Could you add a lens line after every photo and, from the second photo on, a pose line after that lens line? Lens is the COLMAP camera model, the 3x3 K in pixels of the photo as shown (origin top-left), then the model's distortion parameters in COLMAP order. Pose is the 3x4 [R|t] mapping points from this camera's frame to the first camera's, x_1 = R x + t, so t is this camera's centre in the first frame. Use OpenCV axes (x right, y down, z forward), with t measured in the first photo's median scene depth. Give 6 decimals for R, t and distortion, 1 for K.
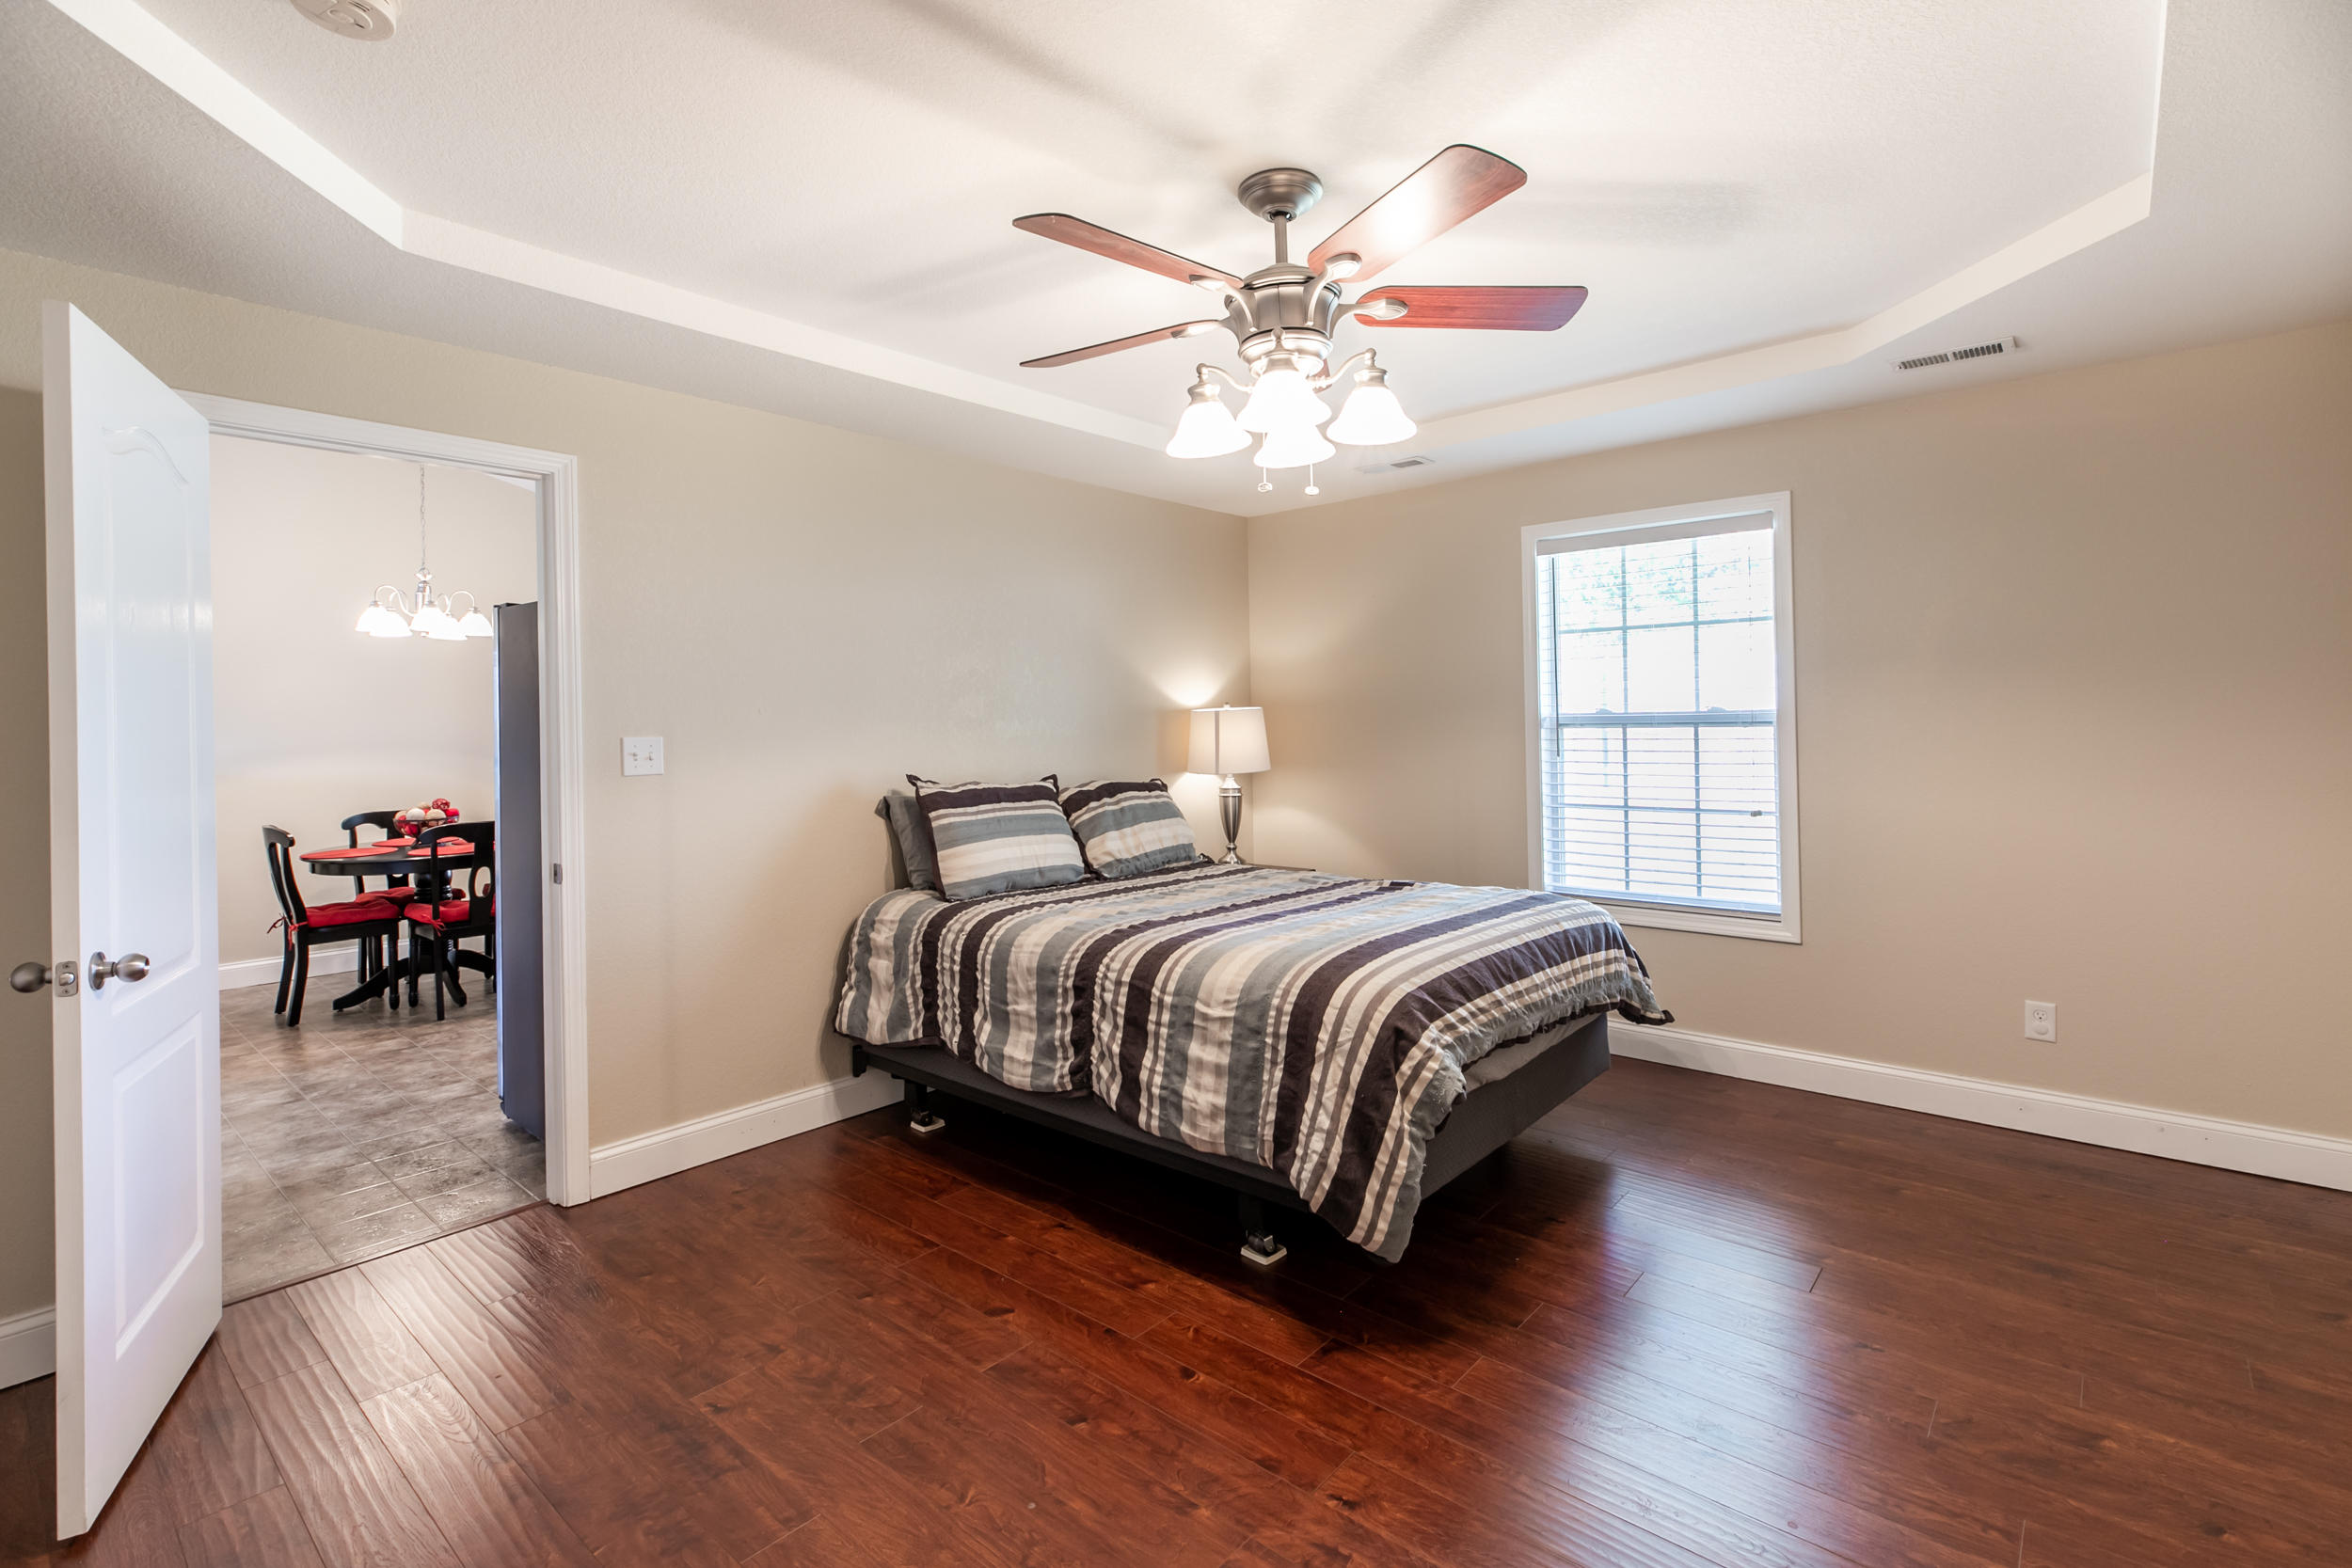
lens RADIAL K [[1082.2, 0, 1199.3], [0, 1082.2, 731.5], [0, 0, 1]] dist [0.004453, -0.000481]
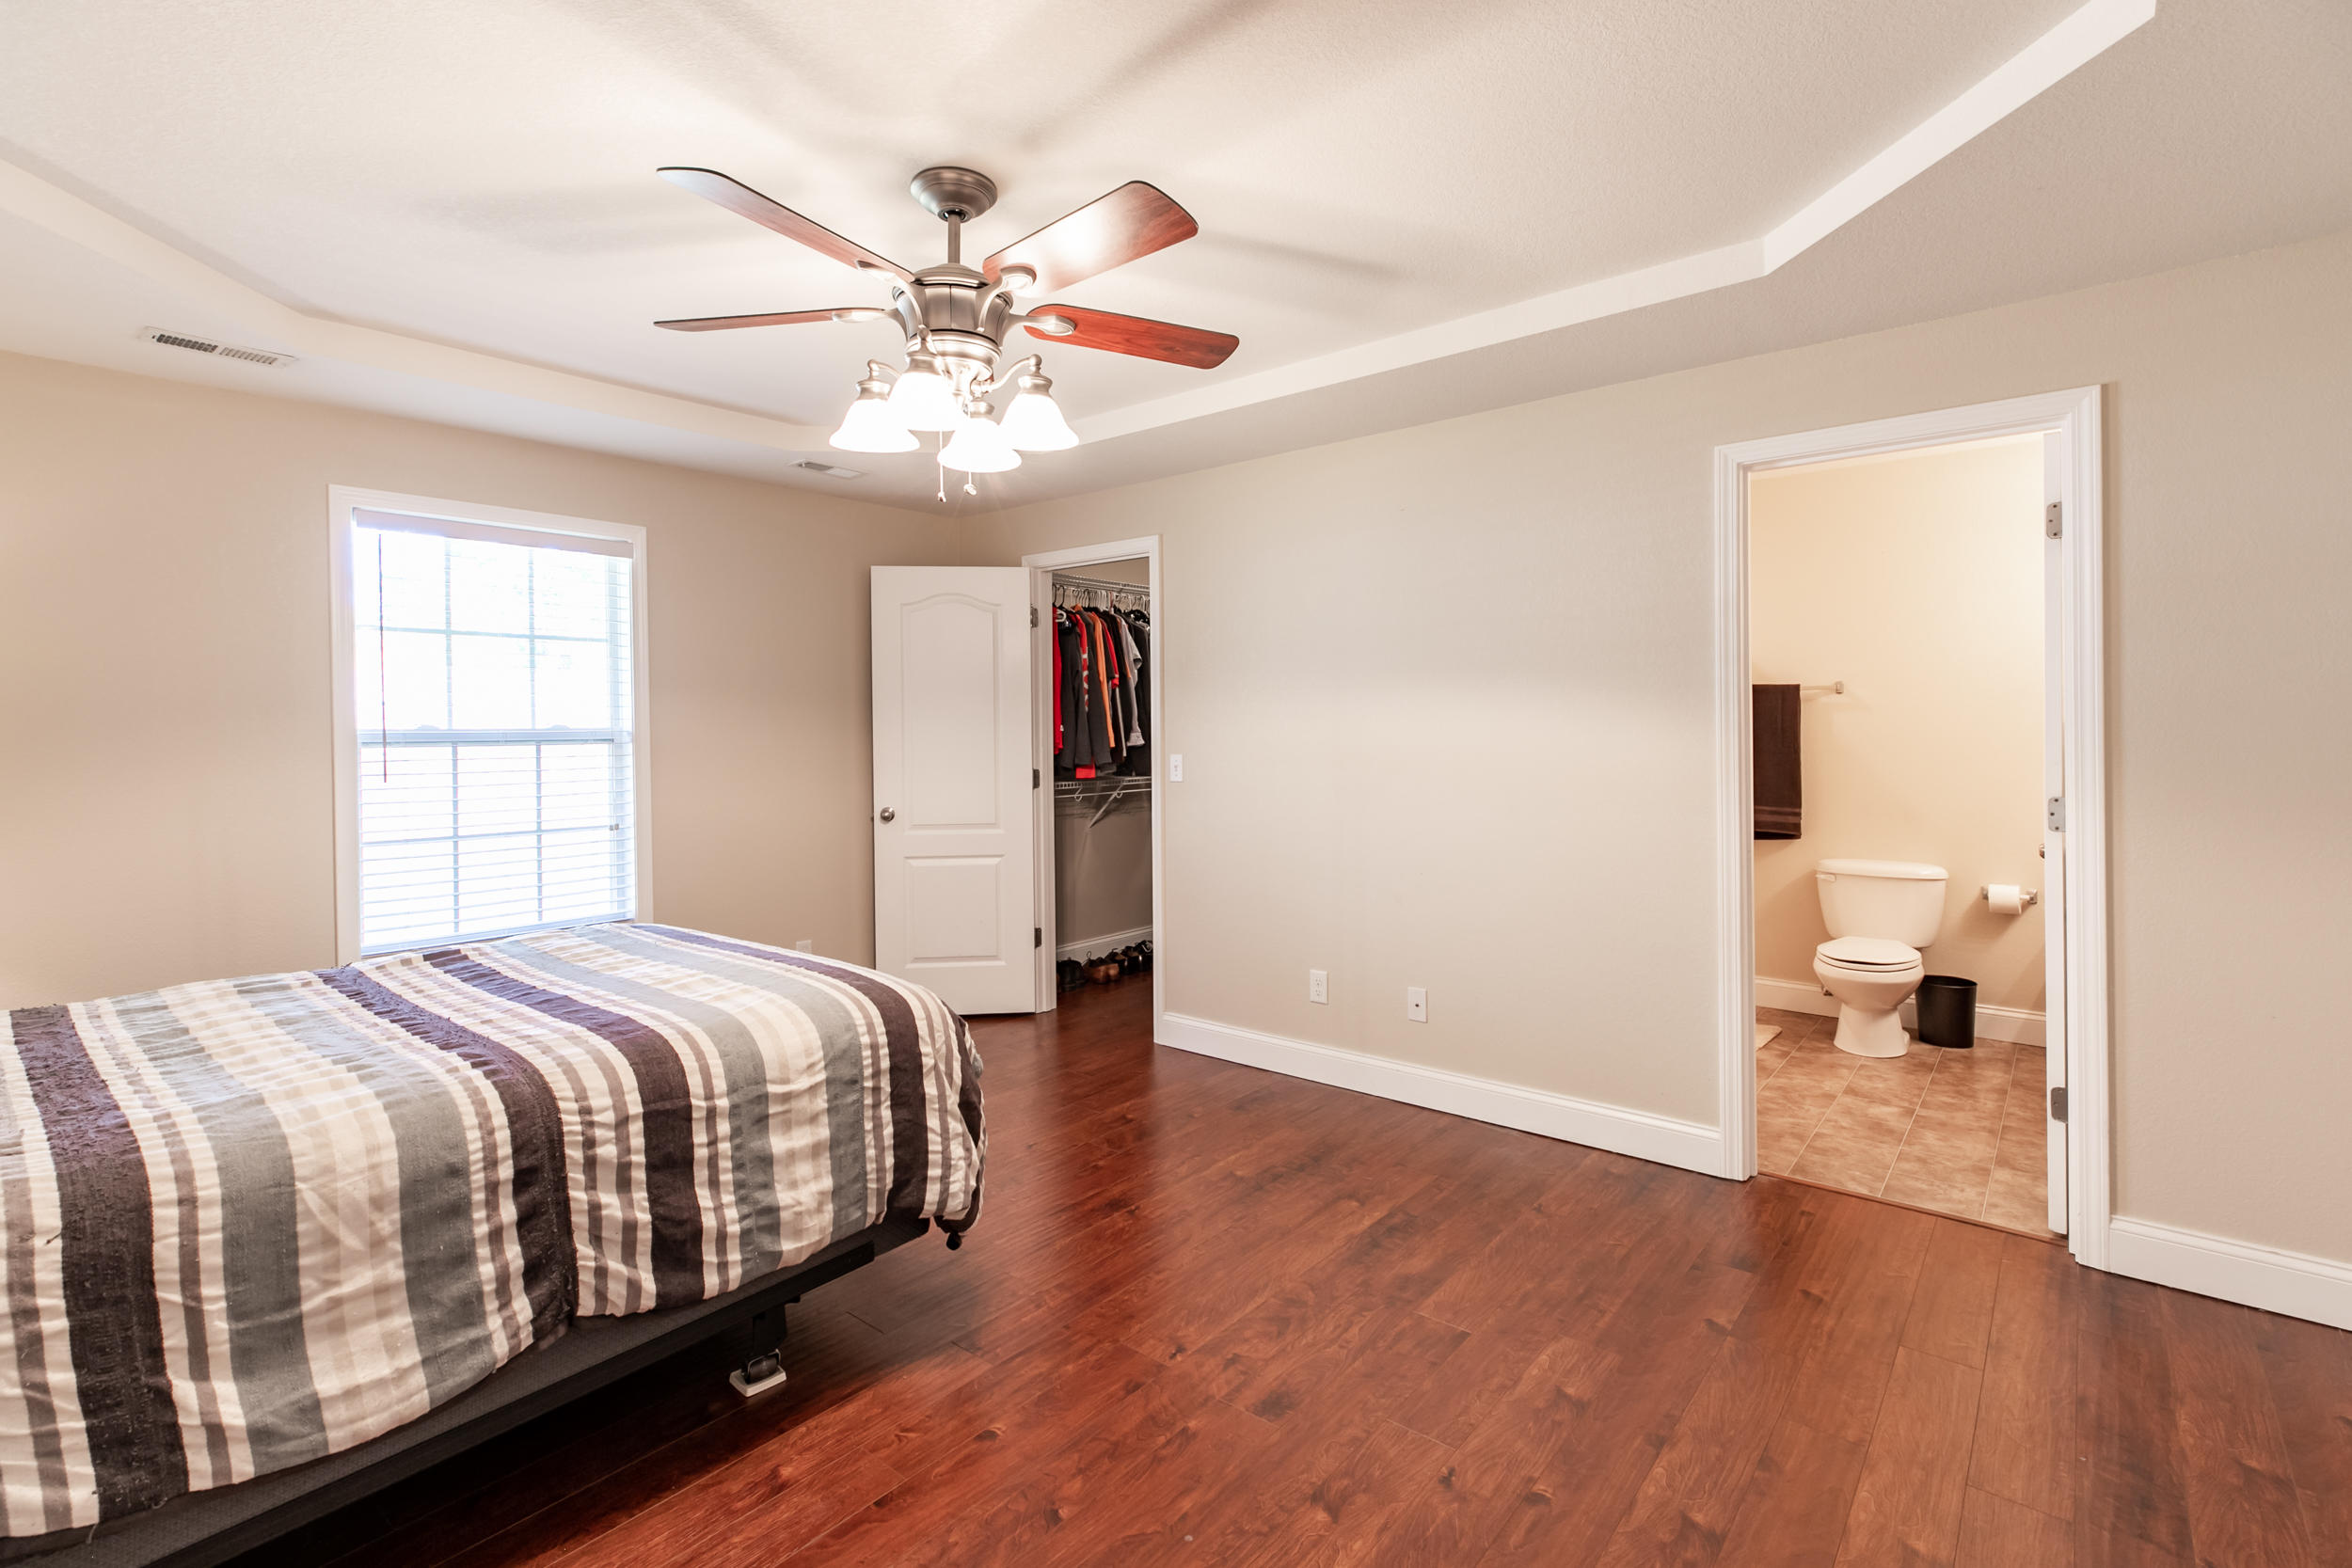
lens RADIAL K [[1082.2, 0, 1142.2], [0, 1082.2, 739.8], [0, 0, 1]] dist [0.004453, -0.000481]
pose [[-0.006301, 0.008773, 0.999942, -0.764434], [0.013703, 0.999868, -0.008686, 0.010180], [-0.999886, 0.013647, -0.006420, 0.708268]]
